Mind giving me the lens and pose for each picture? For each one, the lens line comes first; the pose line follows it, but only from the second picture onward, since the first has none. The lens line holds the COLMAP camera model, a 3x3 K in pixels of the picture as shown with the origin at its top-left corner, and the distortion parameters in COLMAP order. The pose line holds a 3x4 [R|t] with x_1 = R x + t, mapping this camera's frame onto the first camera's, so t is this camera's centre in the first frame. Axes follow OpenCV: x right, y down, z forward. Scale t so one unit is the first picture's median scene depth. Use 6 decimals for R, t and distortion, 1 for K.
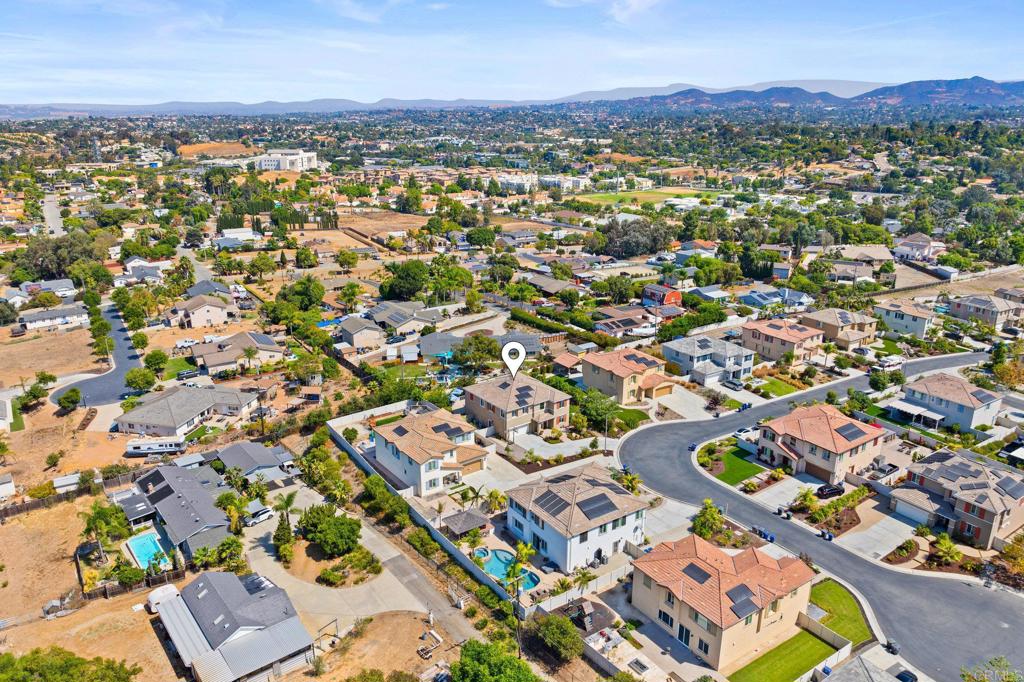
lens RADIAL K [[713.4, 0, 512.0], [0, 713.4, 341.0], [0, 0, 1]] dist [-0.002206, -0.000008]
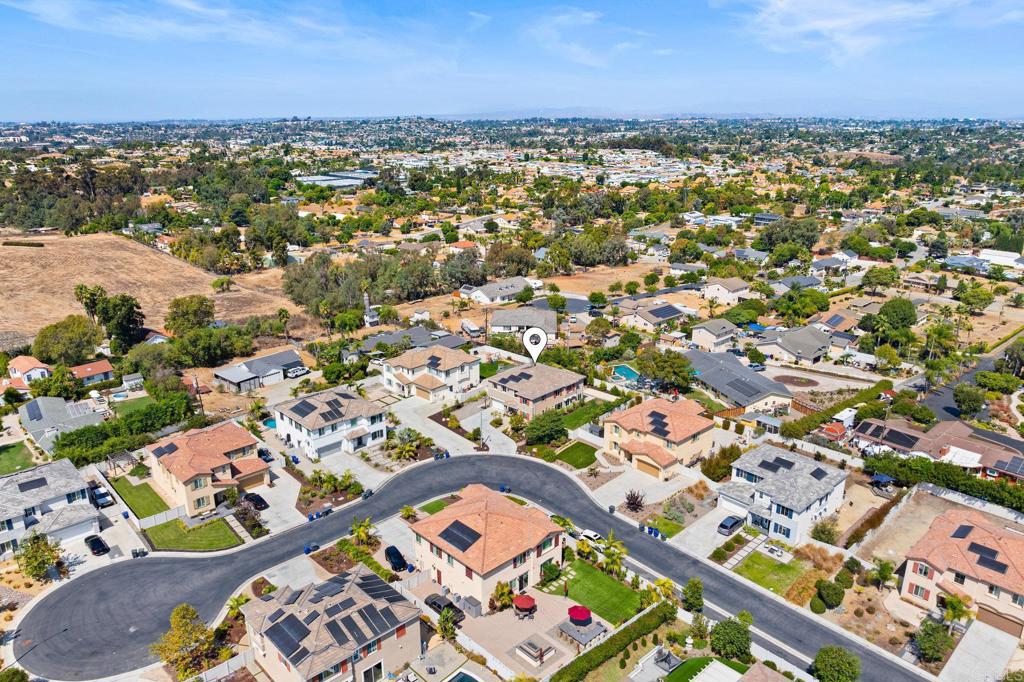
lens RADIAL K [[713.4, 0, 512.0], [0, 713.4, 341.0], [0, 0, 1]] dist [-0.002206, -0.000008]
pose [[0.173289, 0.299266, -0.938302, 0.937297], [-0.305851, 0.921963, 0.237569, -0.210788], [0.936176, 0.245812, 0.251297, 0.679076]]
